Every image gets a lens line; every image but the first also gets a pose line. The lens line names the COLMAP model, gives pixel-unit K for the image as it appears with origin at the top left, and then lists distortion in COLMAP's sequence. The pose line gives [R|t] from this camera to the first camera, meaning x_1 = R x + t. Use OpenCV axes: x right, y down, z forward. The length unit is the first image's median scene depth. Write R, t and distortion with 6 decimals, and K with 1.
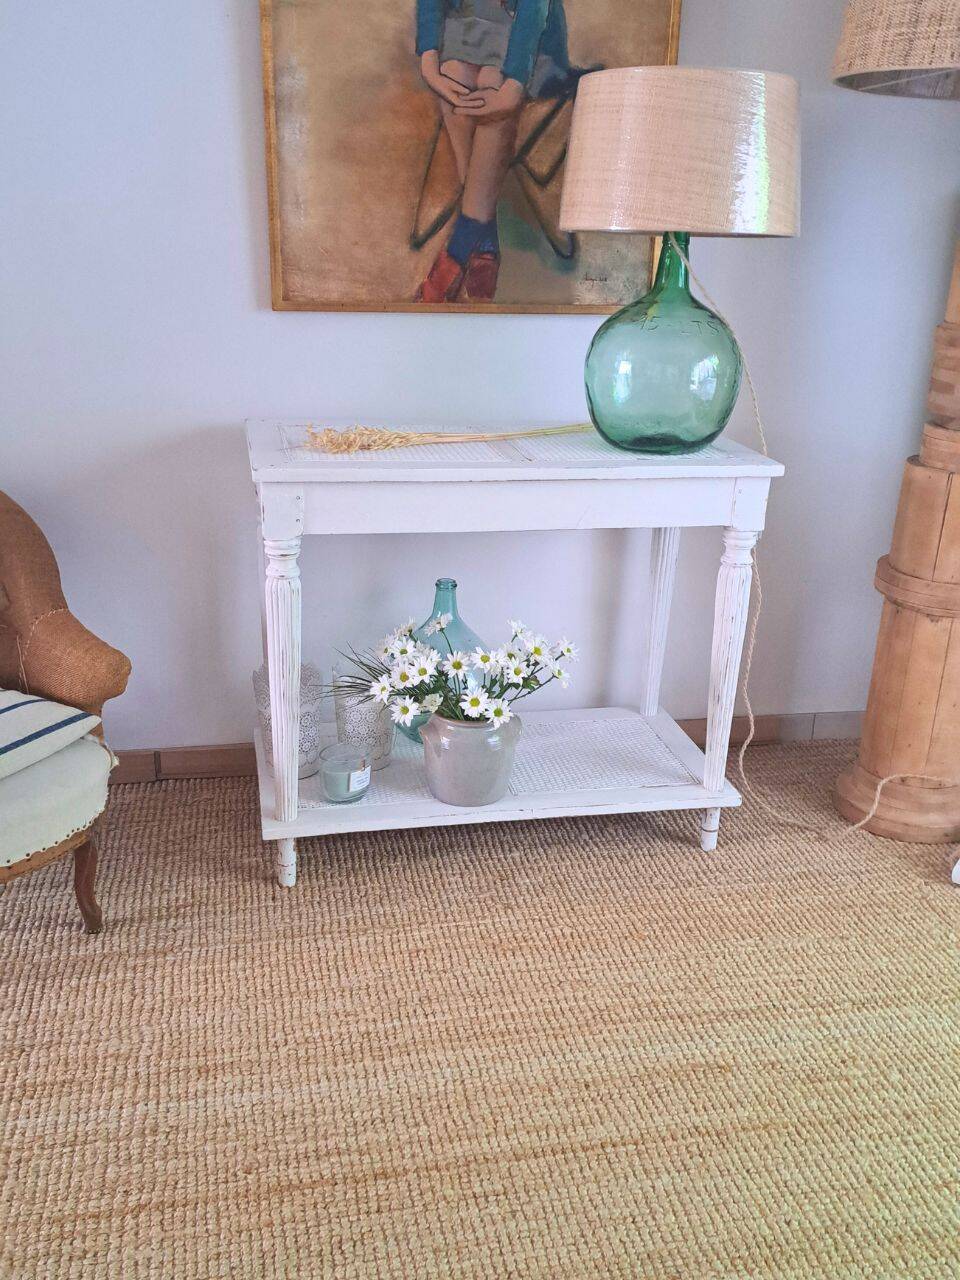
lens RADIAL K [[1211.0, 0, 496.7], [0, 1211.0, 644.1], [0, 0, 1]] dist [0.136828, -0.208700]
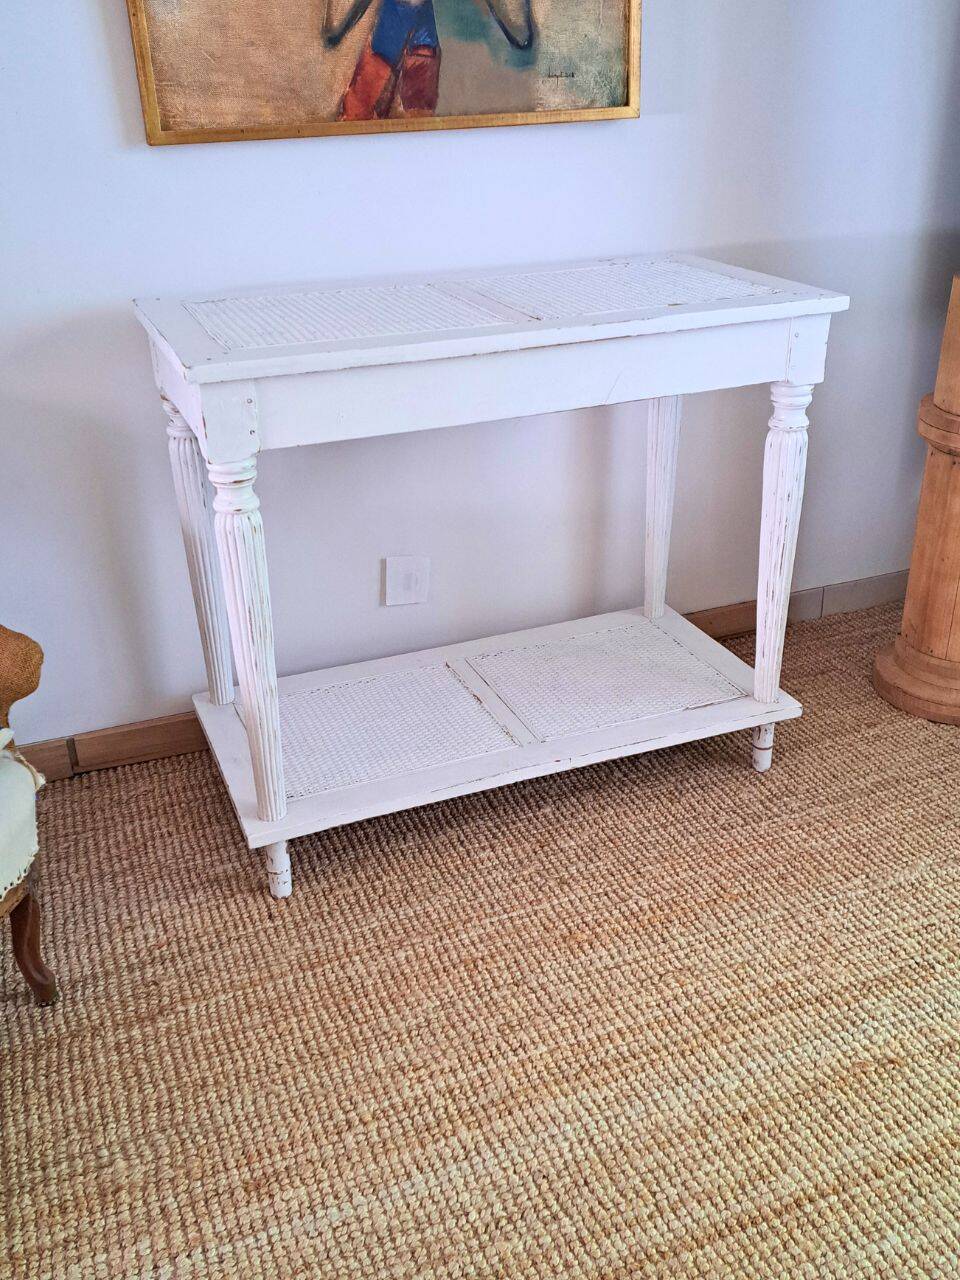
lens RADIAL K [[1211.0, 0, 496.7], [0, 1211.0, 644.1], [0, 0, 1]] dist [0.136828, -0.208700]
pose [[0.983724, -0.126189, 0.127923, -0.118044], [0.111570, 0.987004, 0.115653, -0.040624], [-0.140855, -0.099498, 0.985018, 0.219711]]
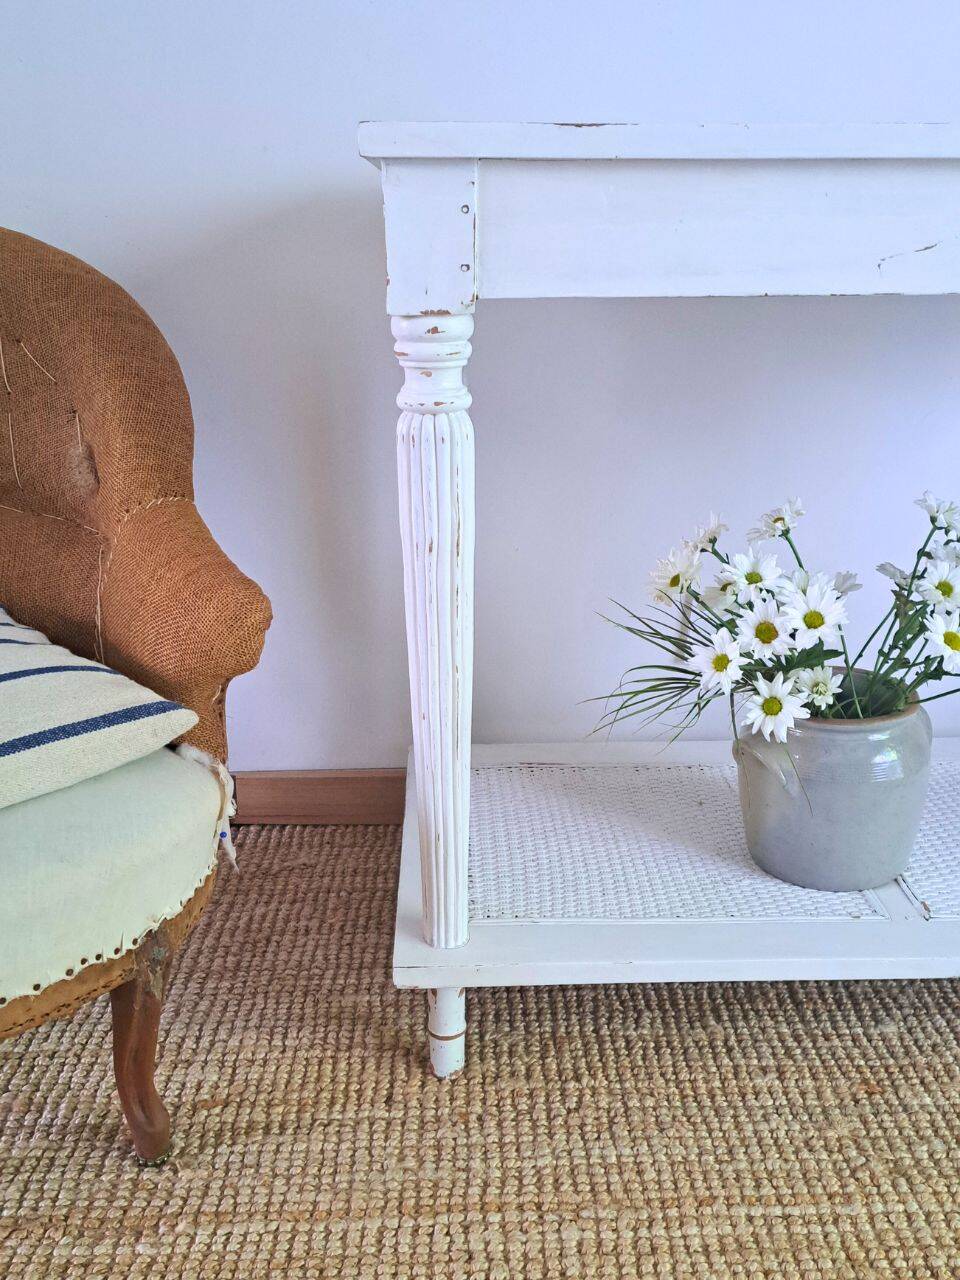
lens RADIAL K [[1211.0, 0, 496.7], [0, 1211.0, 644.1], [0, 0, 1]] dist [0.136828, -0.208700]
pose [[0.984344, 0.024838, -0.174498, -0.060637], [-0.027744, 0.999514, -0.014236, 0.034159], [0.174059, 0.018854, 0.984555, 0.527039]]
